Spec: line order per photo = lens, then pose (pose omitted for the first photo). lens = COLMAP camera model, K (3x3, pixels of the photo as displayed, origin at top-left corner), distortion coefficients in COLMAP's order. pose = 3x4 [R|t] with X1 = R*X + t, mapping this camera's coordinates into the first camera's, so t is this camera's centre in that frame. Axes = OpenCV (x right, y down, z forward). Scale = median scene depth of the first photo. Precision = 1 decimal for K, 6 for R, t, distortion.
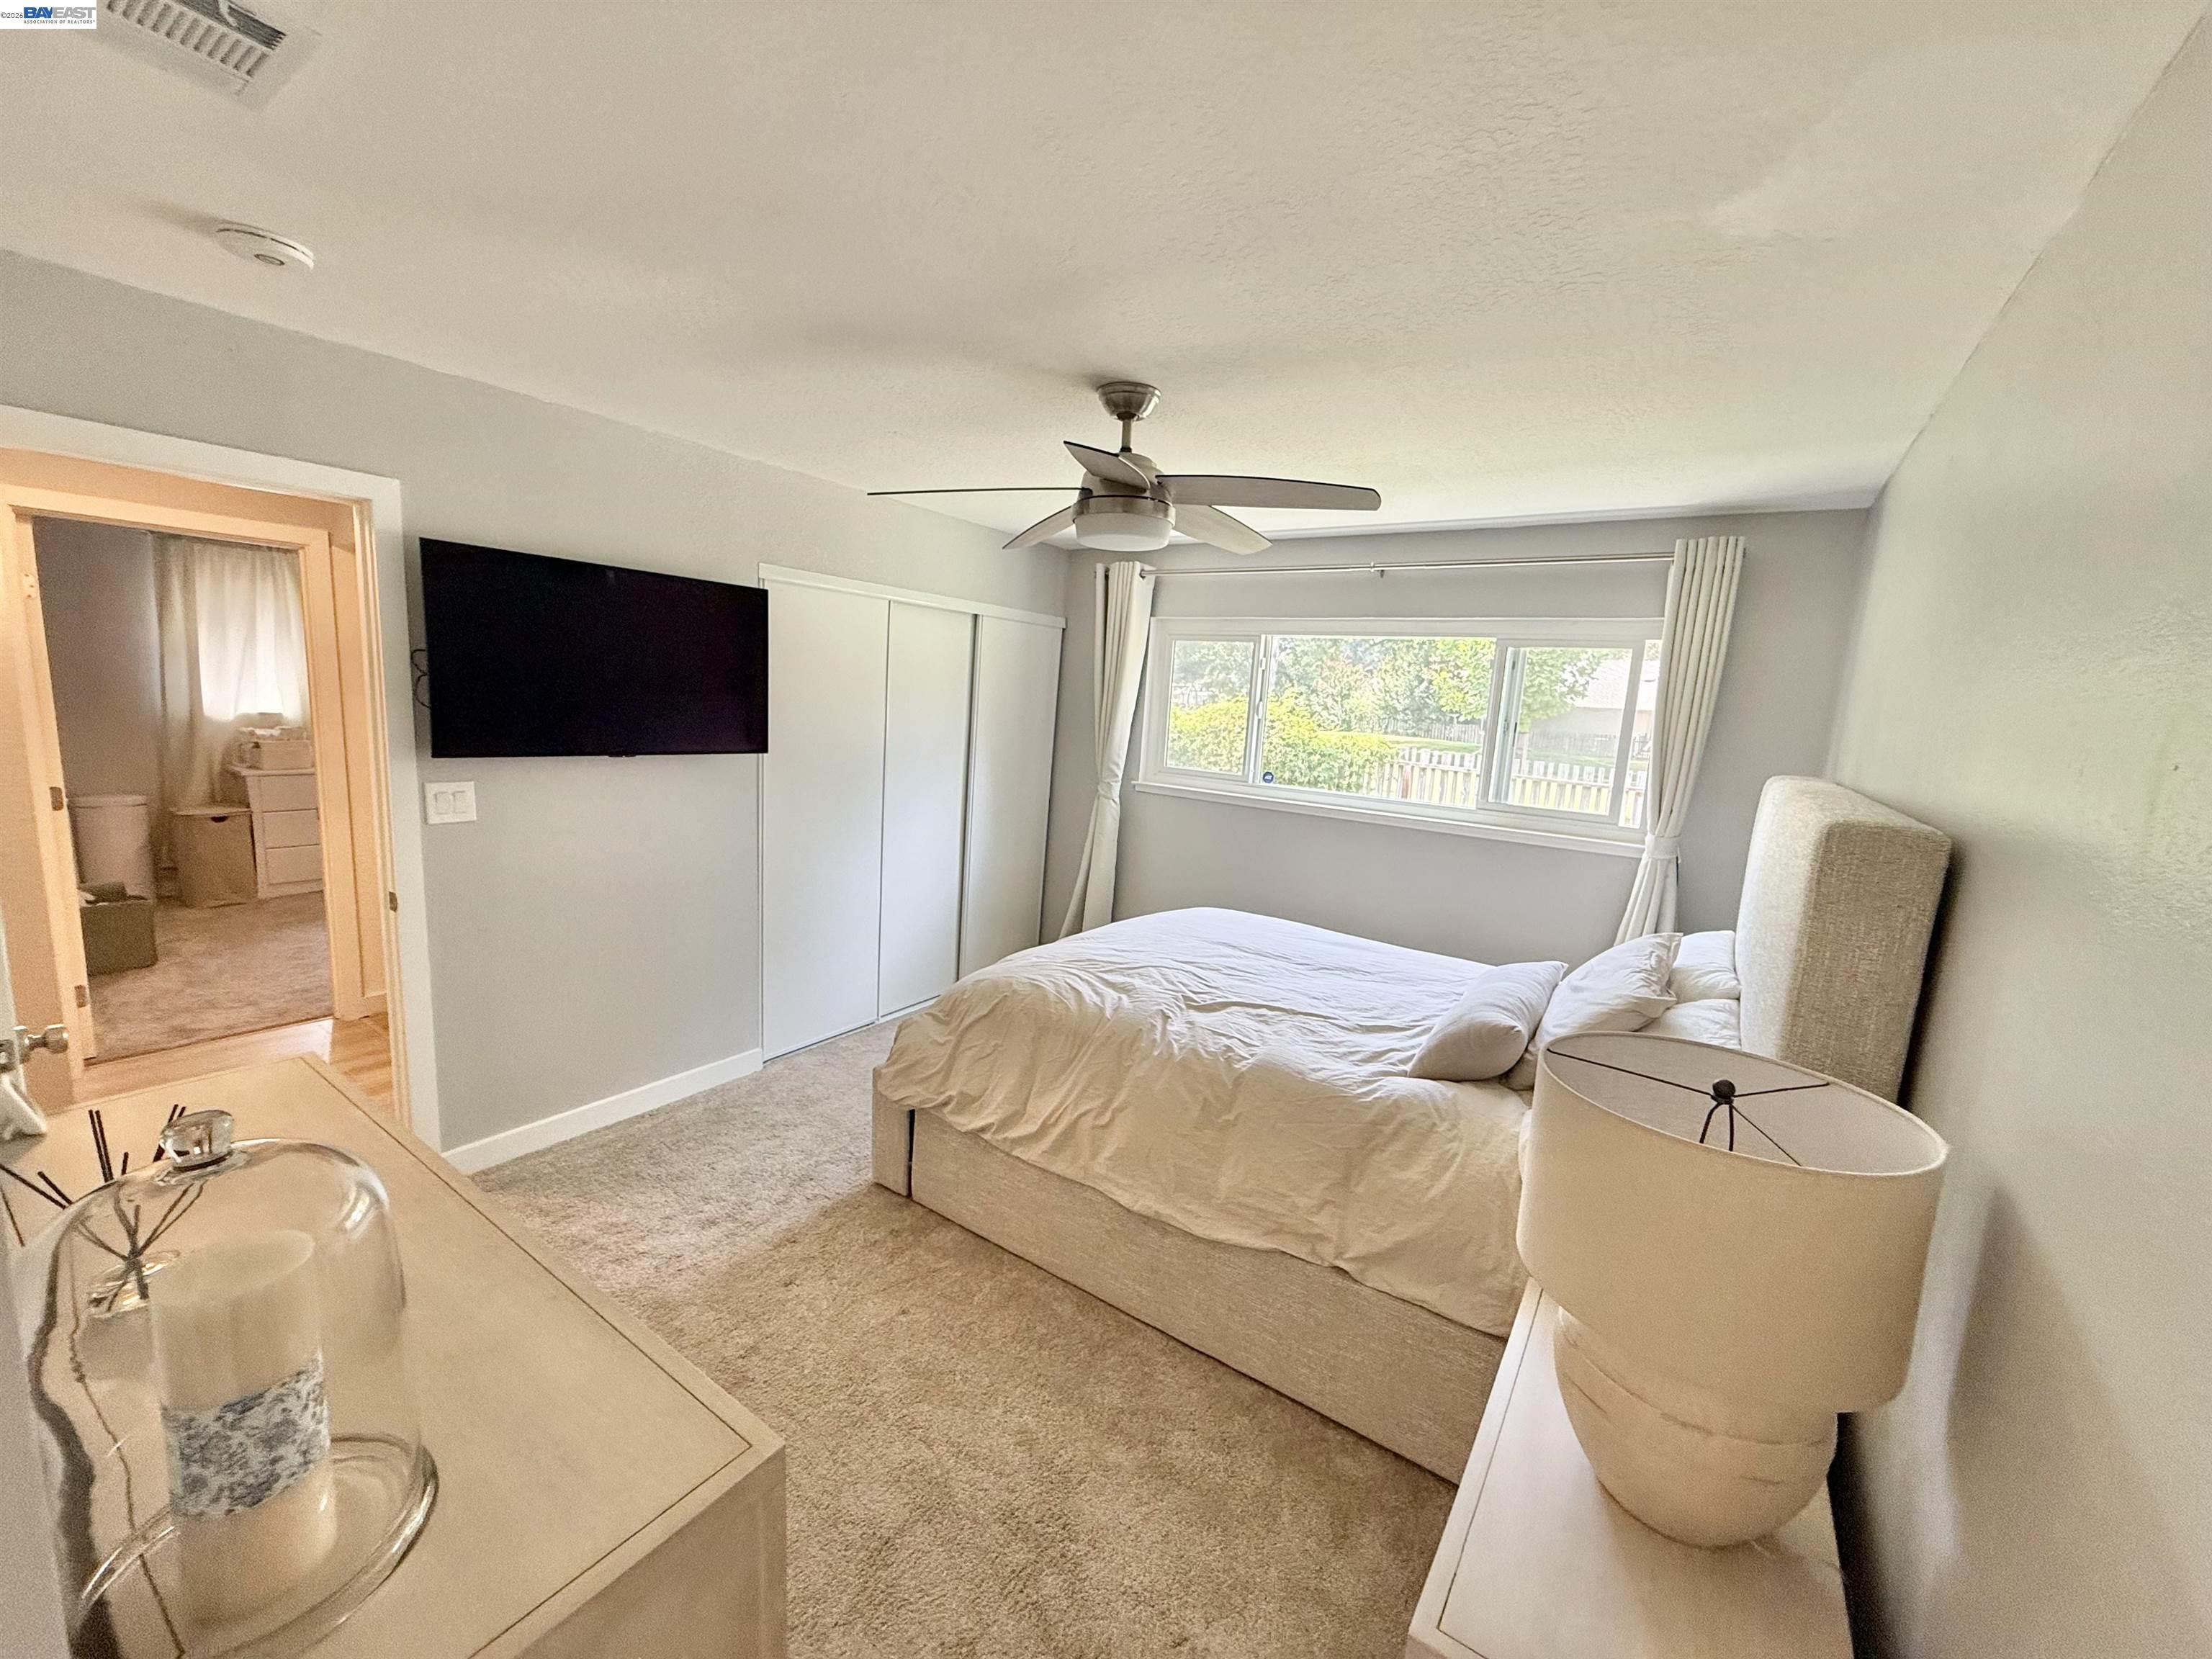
lens RADIAL K [[887.5, 0, 1099.9], [0, 887.5, 835.2], [0, 0, 1]] dist [-0.000822, 0.000004]
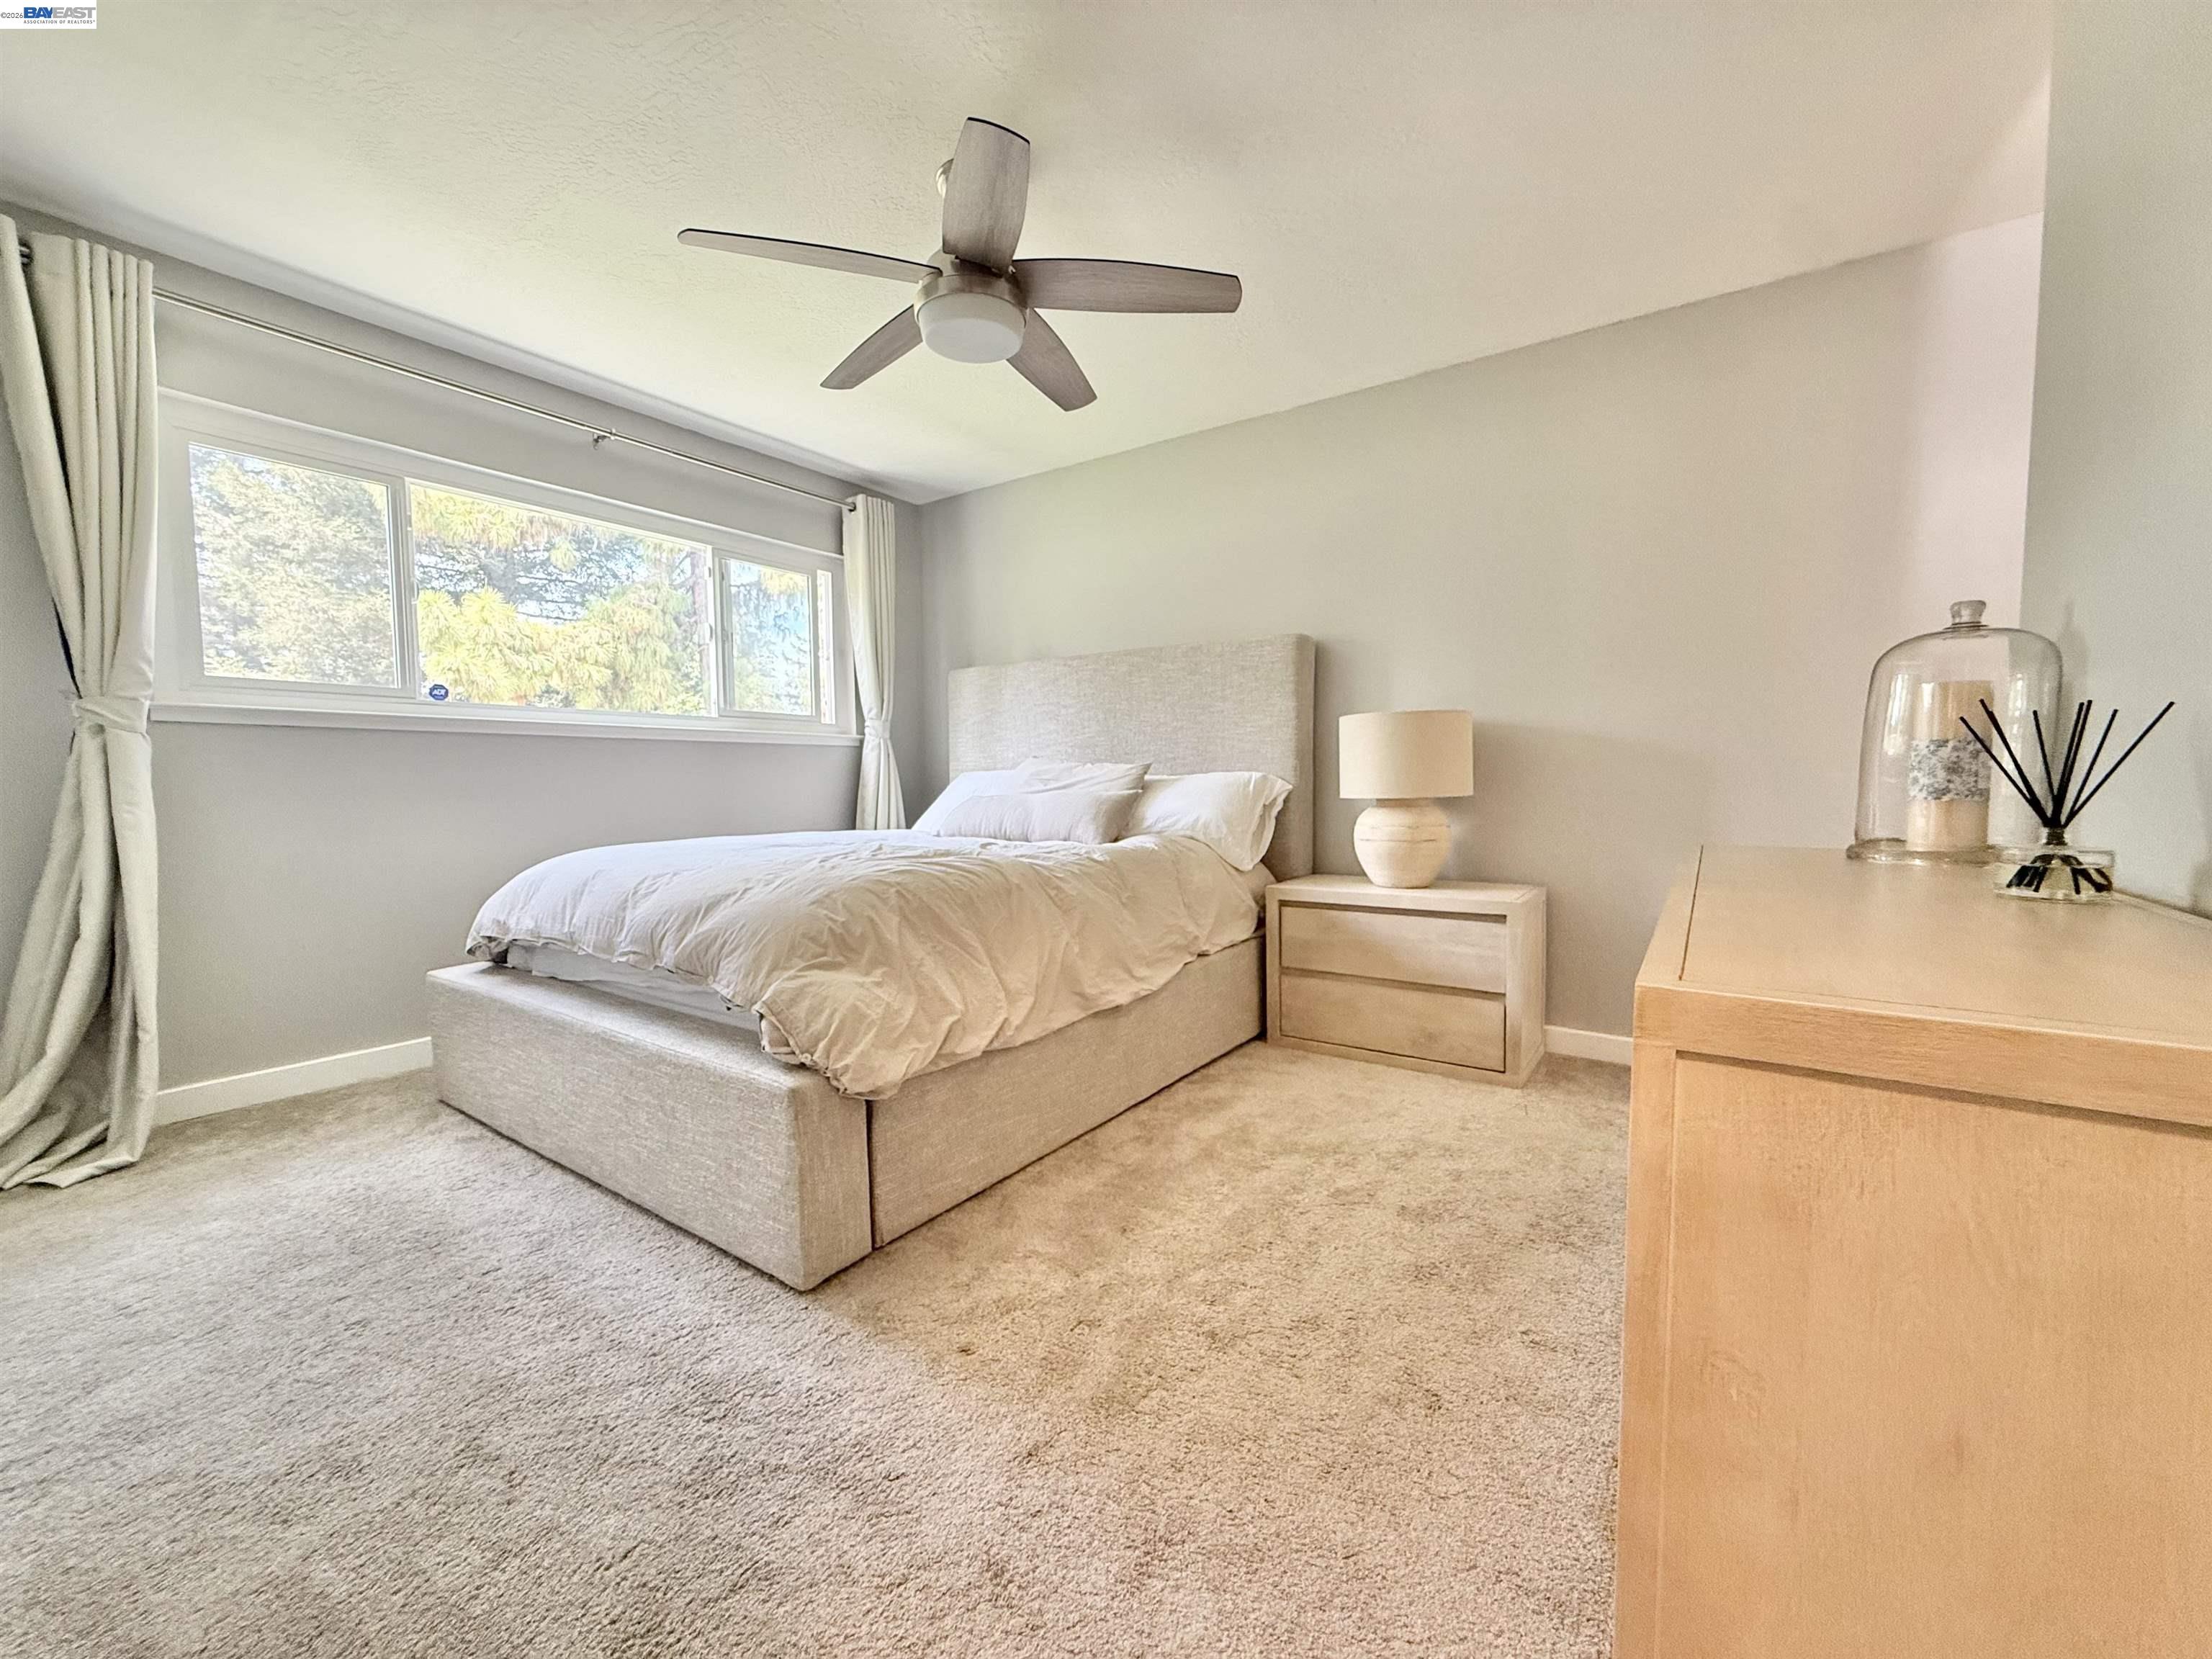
lens RADIAL K [[887.5, 0, 1099.9], [0, 887.5, 835.2], [0, 0, 1]] dist [-0.000822, 0.000004]
pose [[0.011541, -0.129955, 0.991453, -0.698839], [0.162467, 0.978587, 0.126377, 0.054806], [-0.986646, 0.159620, 0.032408, 0.667627]]
